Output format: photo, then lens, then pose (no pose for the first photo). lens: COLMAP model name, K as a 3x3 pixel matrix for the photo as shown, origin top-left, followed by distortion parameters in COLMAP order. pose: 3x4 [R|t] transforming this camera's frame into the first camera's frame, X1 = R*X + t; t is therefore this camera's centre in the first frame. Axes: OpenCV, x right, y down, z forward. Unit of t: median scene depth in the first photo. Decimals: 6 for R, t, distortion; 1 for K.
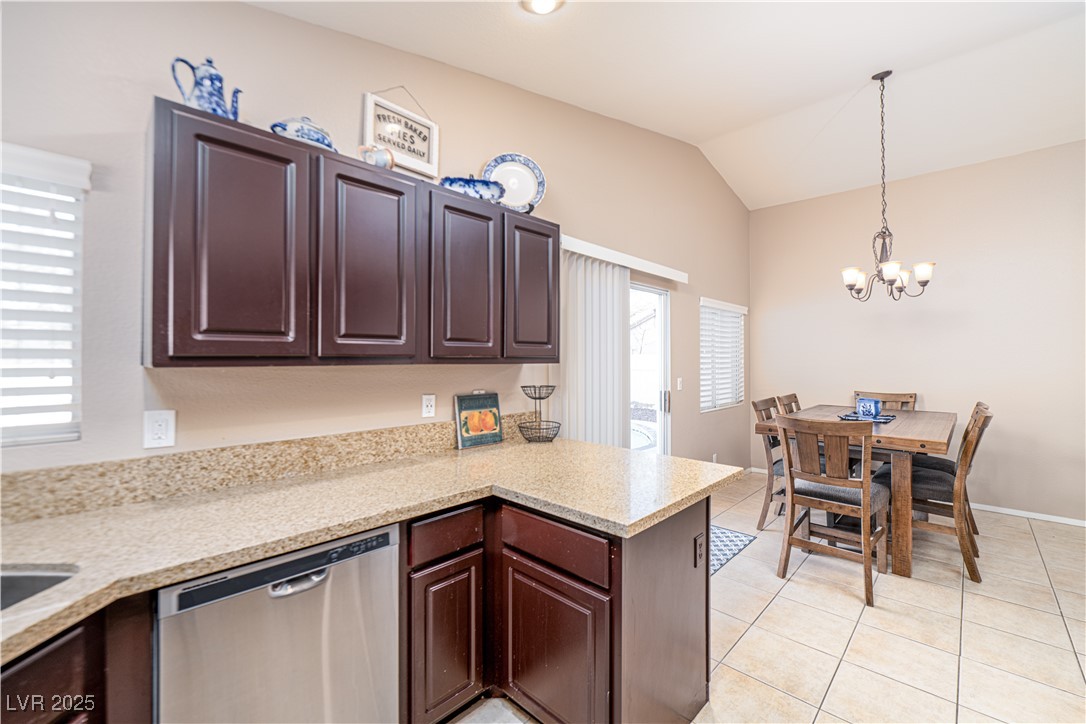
lens RADIAL K [[438.6, 0, 549.4], [0, 438.6, 359.1], [0, 0, 1]] dist [-0.004598, -0.000127]
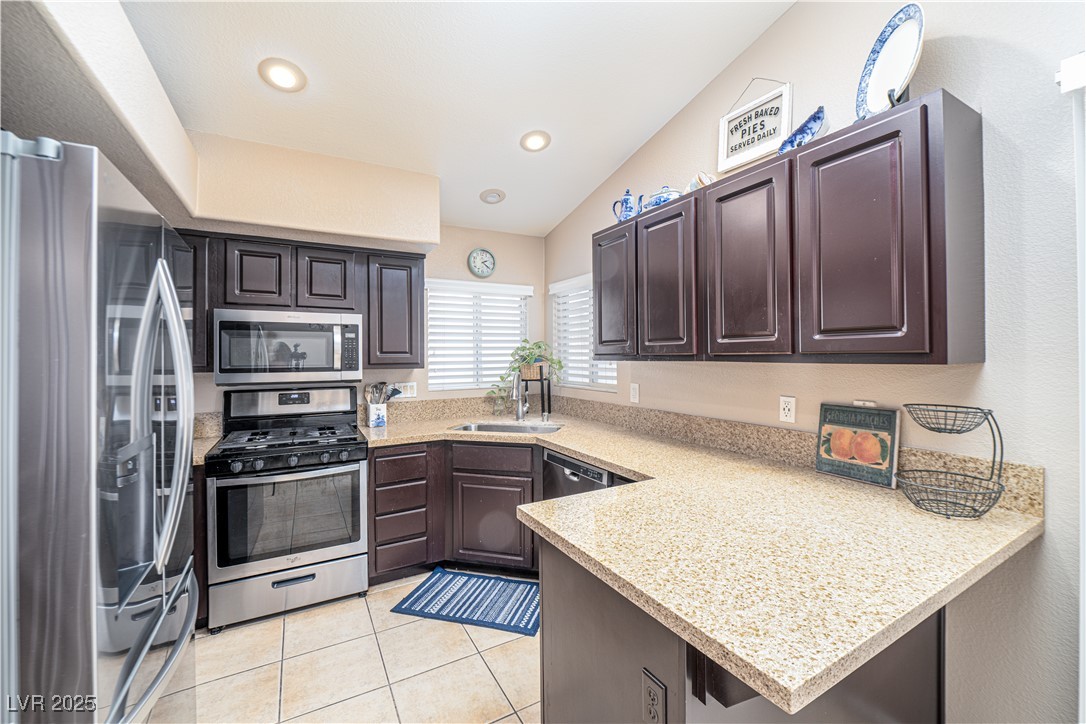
lens RADIAL K [[438.6, 0, 544.0], [0, 438.6, 352.6], [0, 0, 1]] dist [-0.004598, -0.000127]
pose [[-0.281516, -0.007150, -0.959530, 0.703323], [0.000179, 0.999972, -0.007504, 0.000480], [0.959556, -0.002284, -0.281507, 0.783500]]
